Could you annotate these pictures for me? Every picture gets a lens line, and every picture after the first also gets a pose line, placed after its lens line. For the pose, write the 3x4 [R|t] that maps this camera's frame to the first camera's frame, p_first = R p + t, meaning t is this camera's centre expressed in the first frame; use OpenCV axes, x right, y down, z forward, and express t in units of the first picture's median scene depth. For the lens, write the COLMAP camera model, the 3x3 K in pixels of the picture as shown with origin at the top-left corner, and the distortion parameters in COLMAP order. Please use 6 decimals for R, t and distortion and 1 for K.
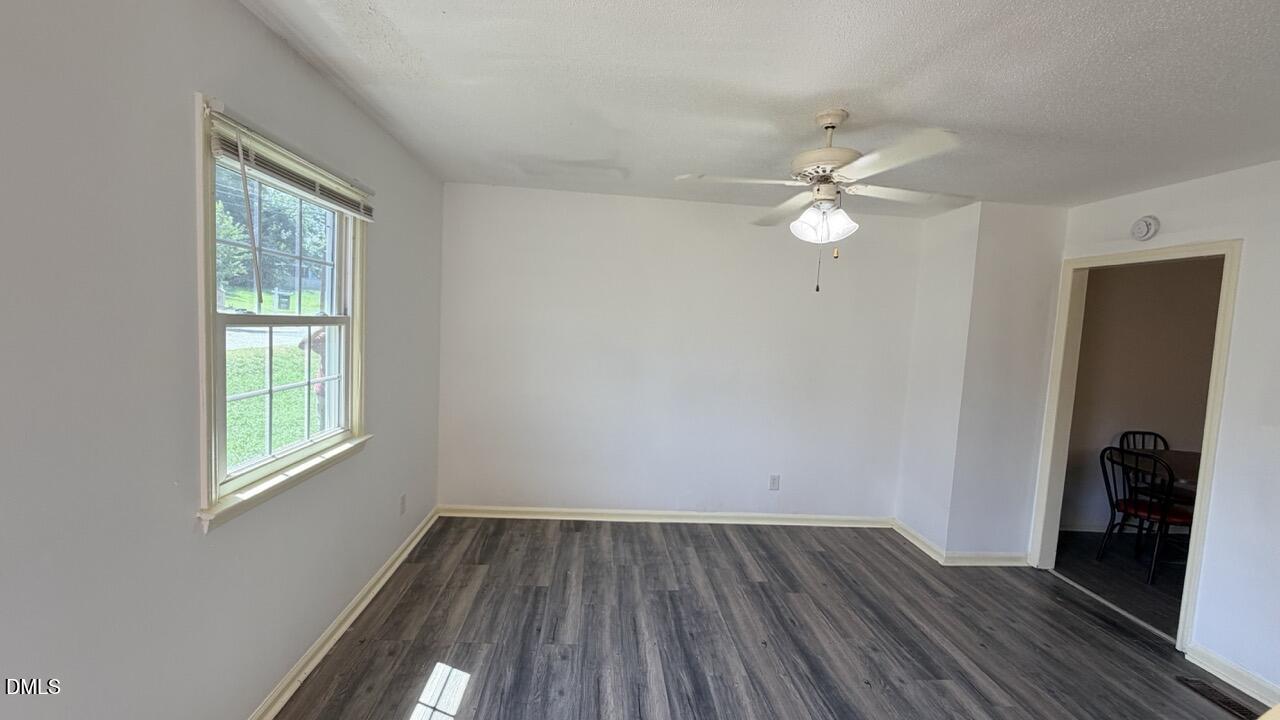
lens RADIAL K [[511.9, 0, 644.1], [0, 511.9, 358.3], [0, 0, 1]] dist [0.007142, 0.000055]
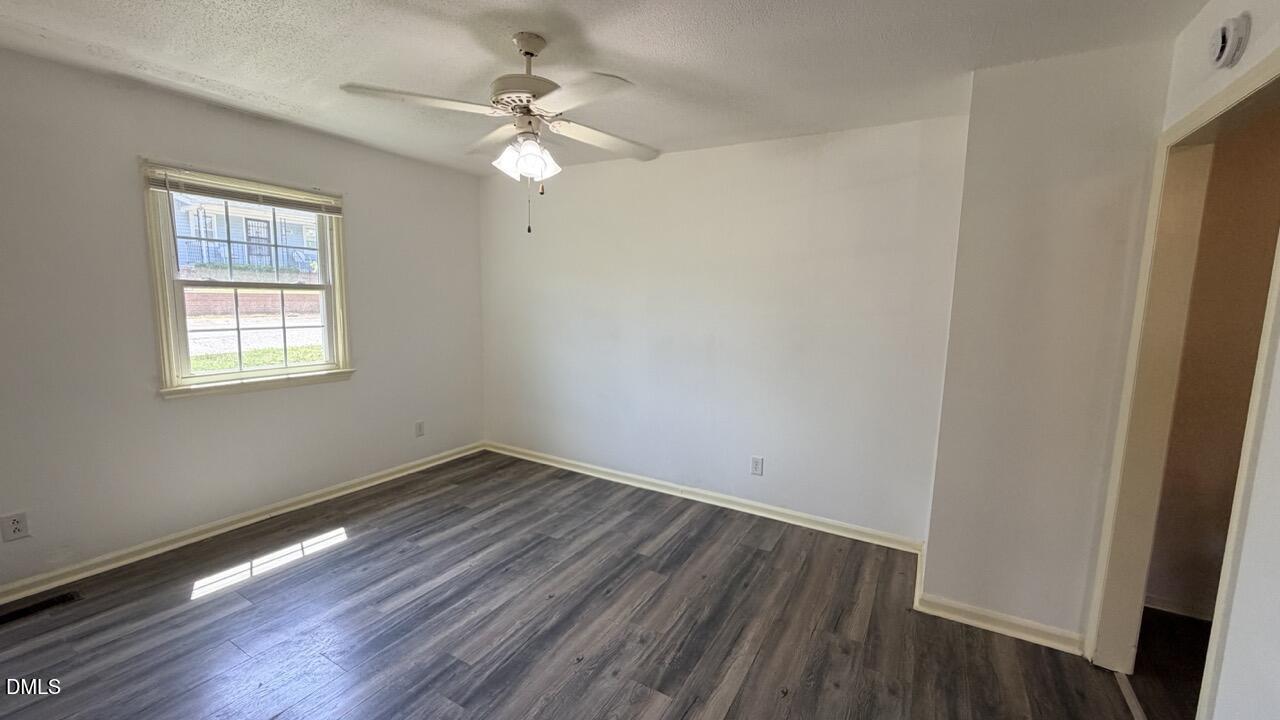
lens RADIAL K [[511.9, 0, 641.5], [0, 511.9, 361.6], [0, 0, 1]] dist [0.007142, 0.000055]
pose [[0.820093, 0.036181, -0.571085, 0.753098], [-0.018660, 0.999159, 0.036505, 0.049606], [0.571925, -0.019281, 0.820079, 0.239110]]
